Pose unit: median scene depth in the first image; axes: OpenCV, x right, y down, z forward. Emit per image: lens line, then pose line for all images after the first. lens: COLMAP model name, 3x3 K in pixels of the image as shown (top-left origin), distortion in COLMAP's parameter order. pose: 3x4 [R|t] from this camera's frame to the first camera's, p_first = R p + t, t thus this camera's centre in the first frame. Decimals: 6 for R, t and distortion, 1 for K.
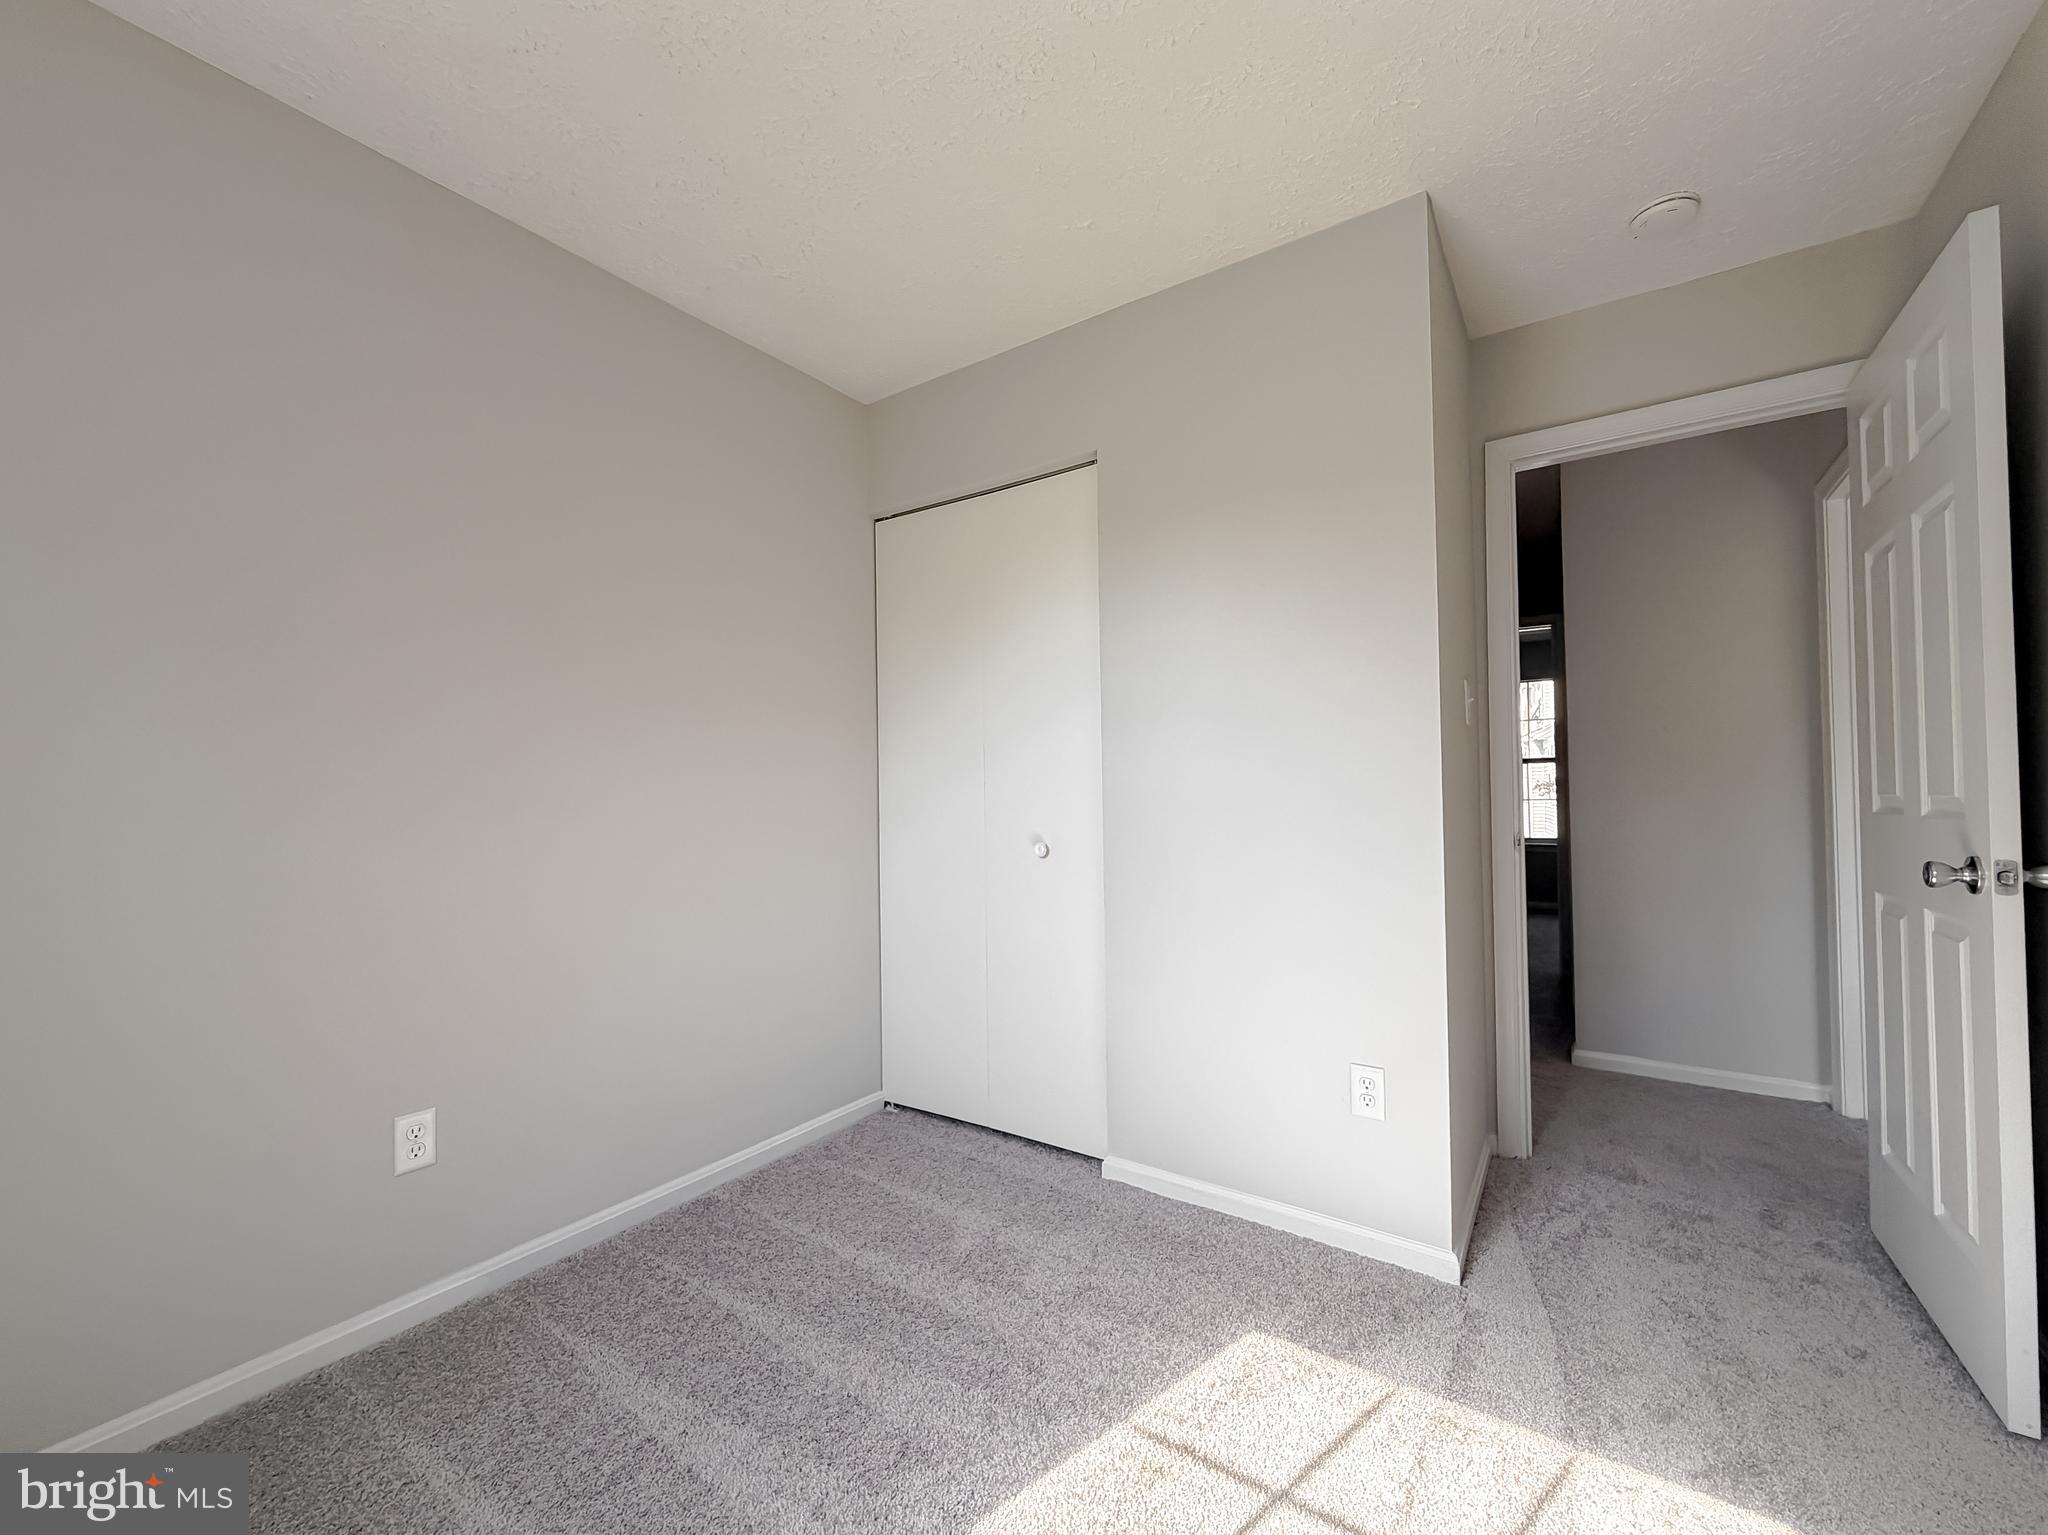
lens RADIAL K [[834.9, 0, 1012.7], [0, 834.9, 796.7], [0, 0, 1]] dist [-0.000625, 0.000120]
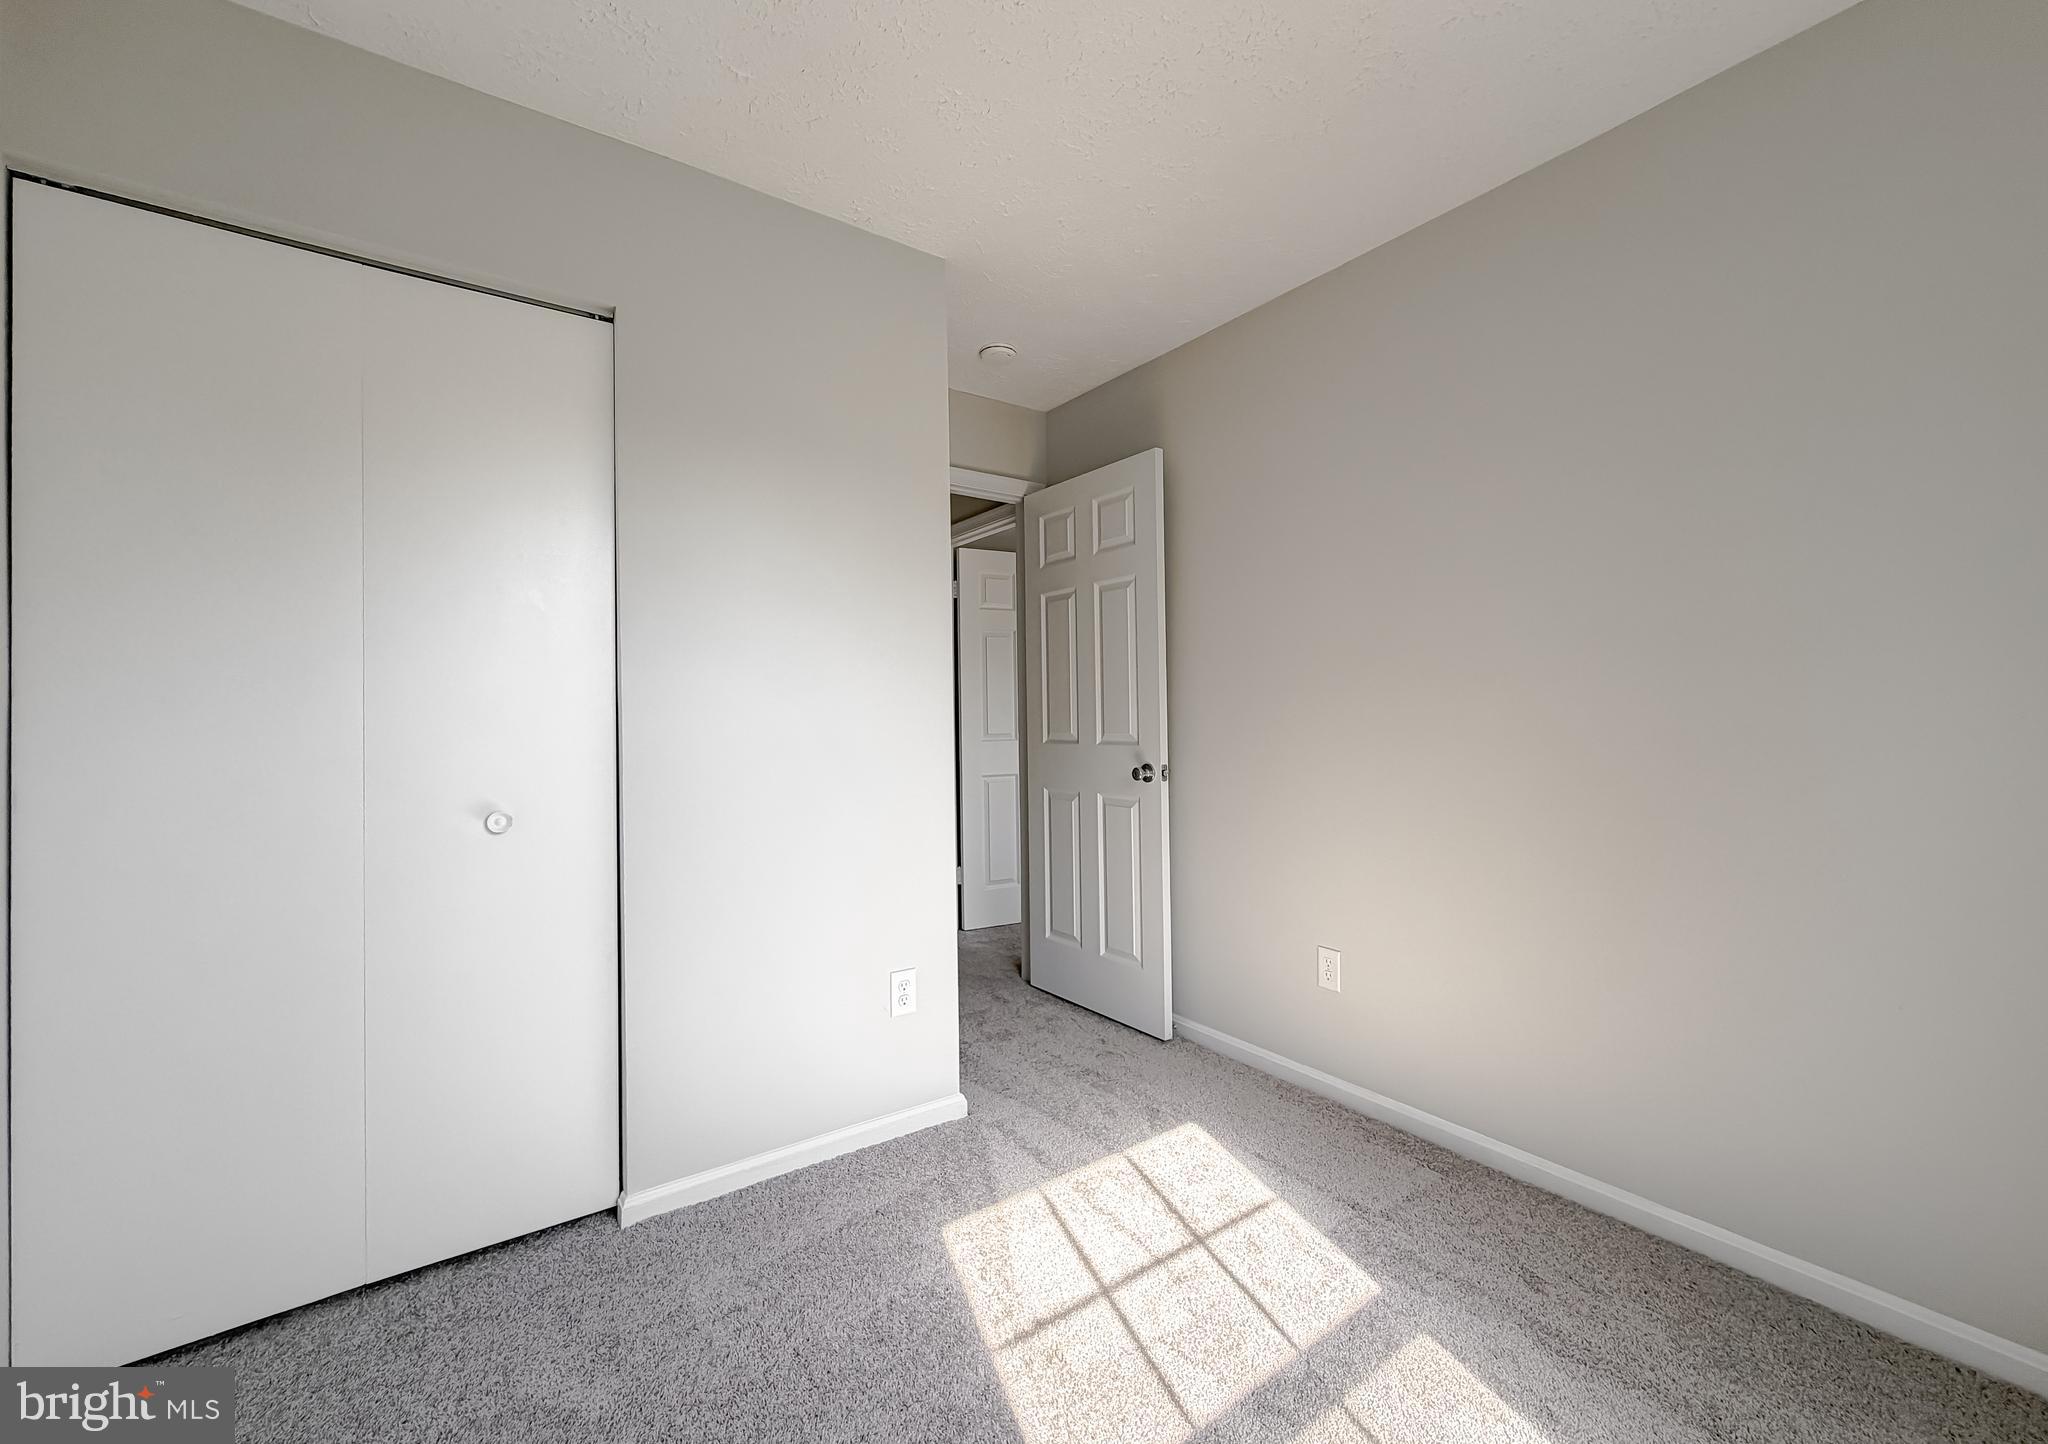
lens RADIAL K [[818.7, 0, 1024.0], [0, 818.7, 722.0], [0, 0, 1]] dist [0.001974, 0.000127]
pose [[0.339771, 0.001048, 0.940508, -0.687176], [0.012892, 0.999900, -0.005772, -0.017693], [-0.940420, 0.014087, 0.339724, 0.521139]]
